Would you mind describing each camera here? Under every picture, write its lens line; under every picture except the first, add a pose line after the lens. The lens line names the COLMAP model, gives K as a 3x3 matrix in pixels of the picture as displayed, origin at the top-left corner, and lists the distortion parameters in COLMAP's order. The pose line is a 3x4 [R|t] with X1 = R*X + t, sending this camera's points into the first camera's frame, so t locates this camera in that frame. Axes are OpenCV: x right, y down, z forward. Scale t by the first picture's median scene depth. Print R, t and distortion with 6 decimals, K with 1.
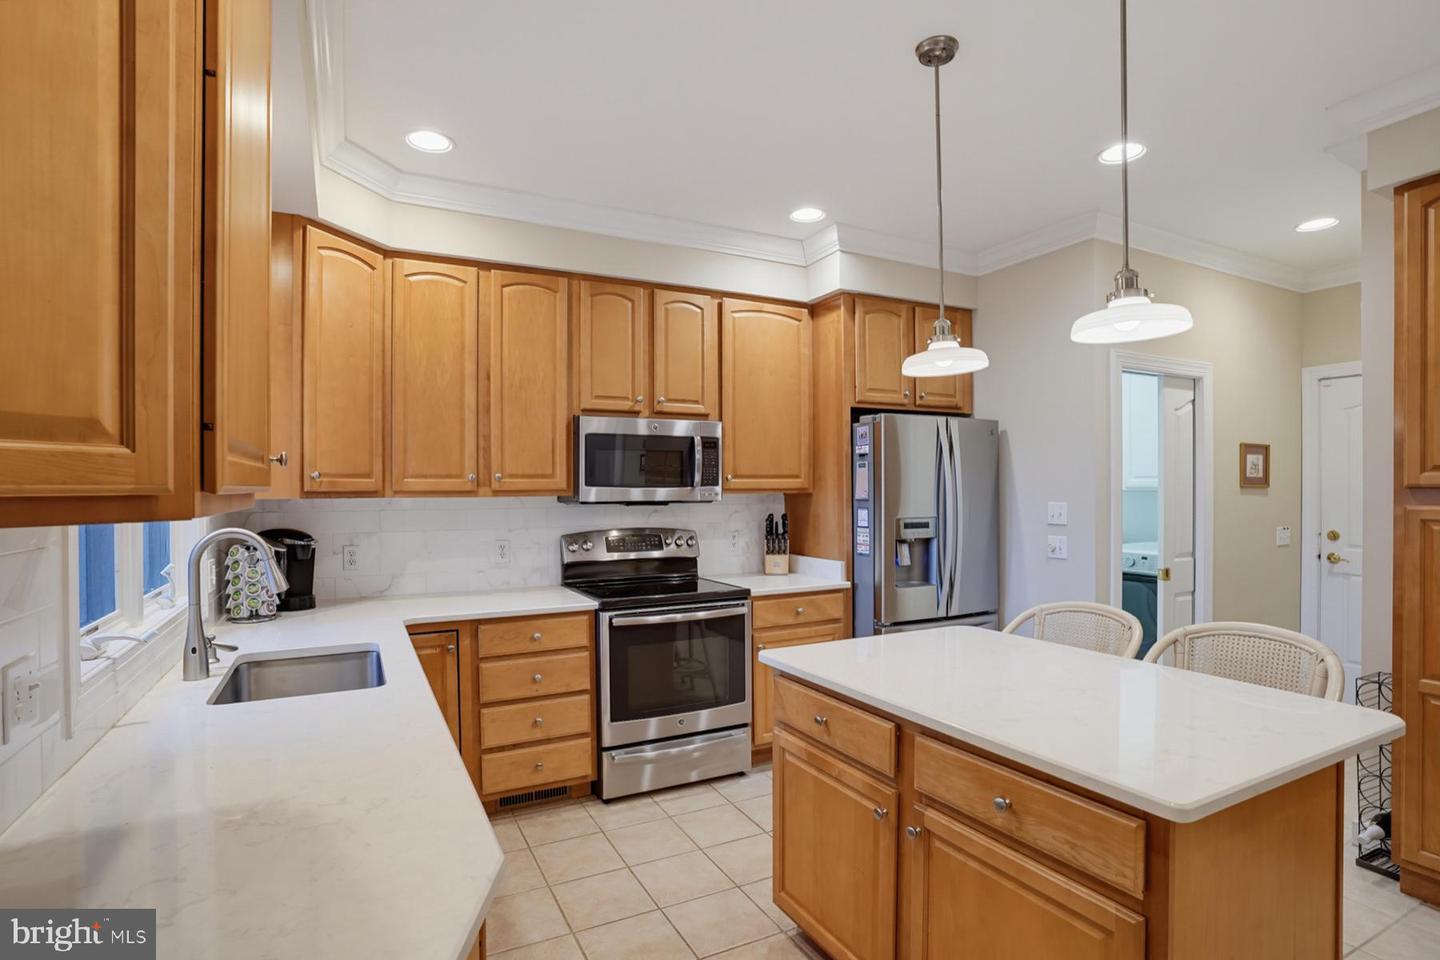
lens RADIAL K [[715.7, 0, 712.7], [0, 715.7, 491.1], [0, 0, 1]] dist [-0.048298, 0.014455]
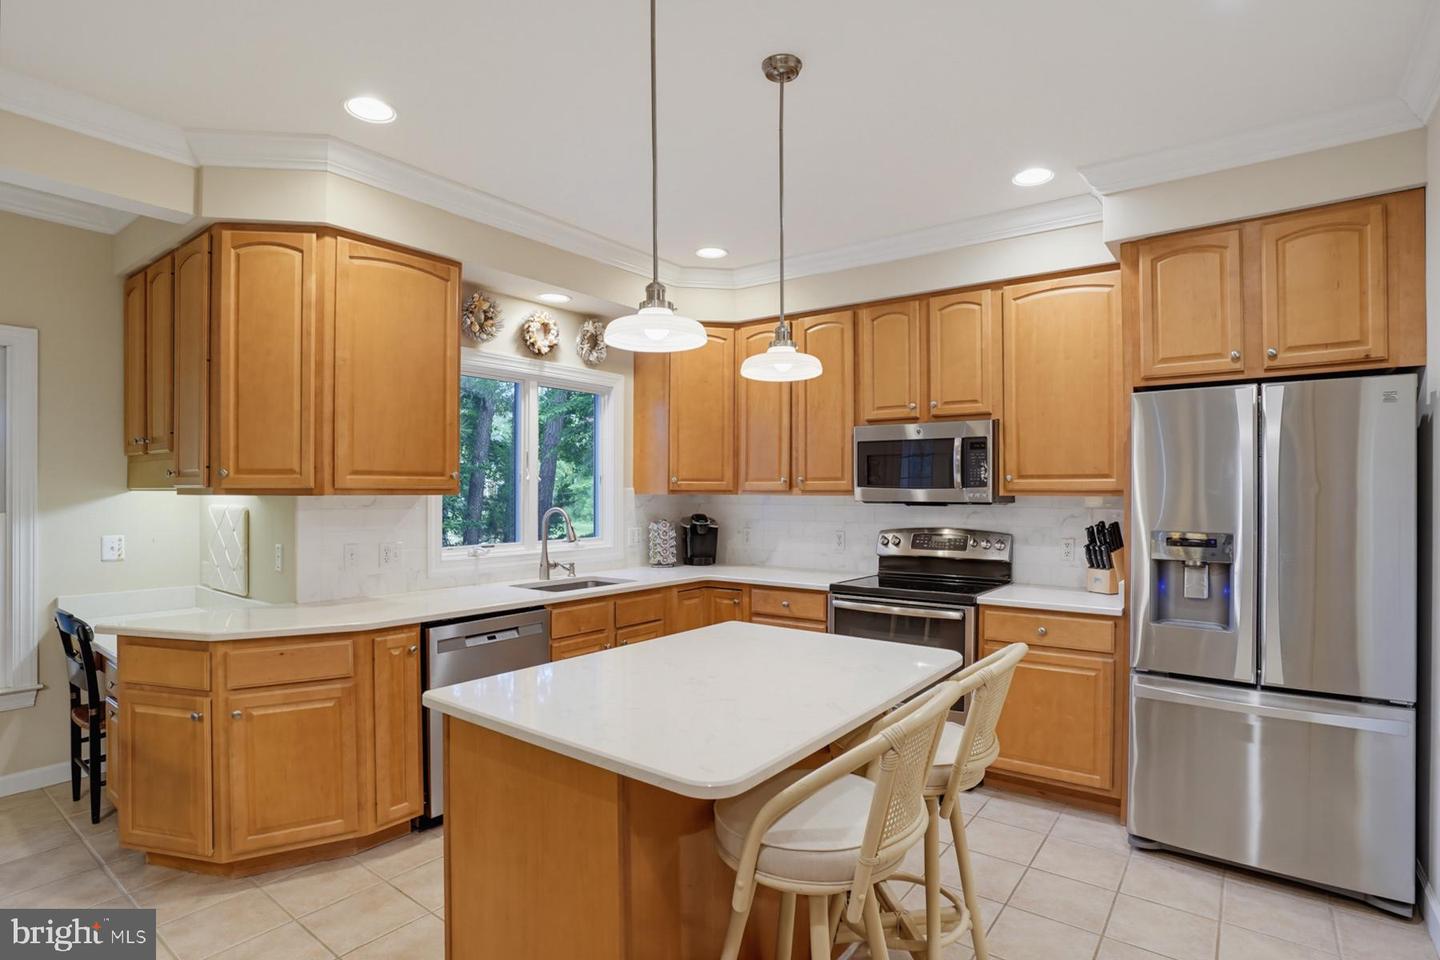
lens RADIAL K [[715.7, 0, 764.7], [0, 715.7, 483.5], [0, 0, 1]] dist [-0.048298, 0.014455]
pose [[0.479684, -0.002539, -0.877437, 0.723924], [-0.006361, 0.999959, -0.006371, -0.004183], [0.877418, 0.008637, 0.479649, 0.293153]]
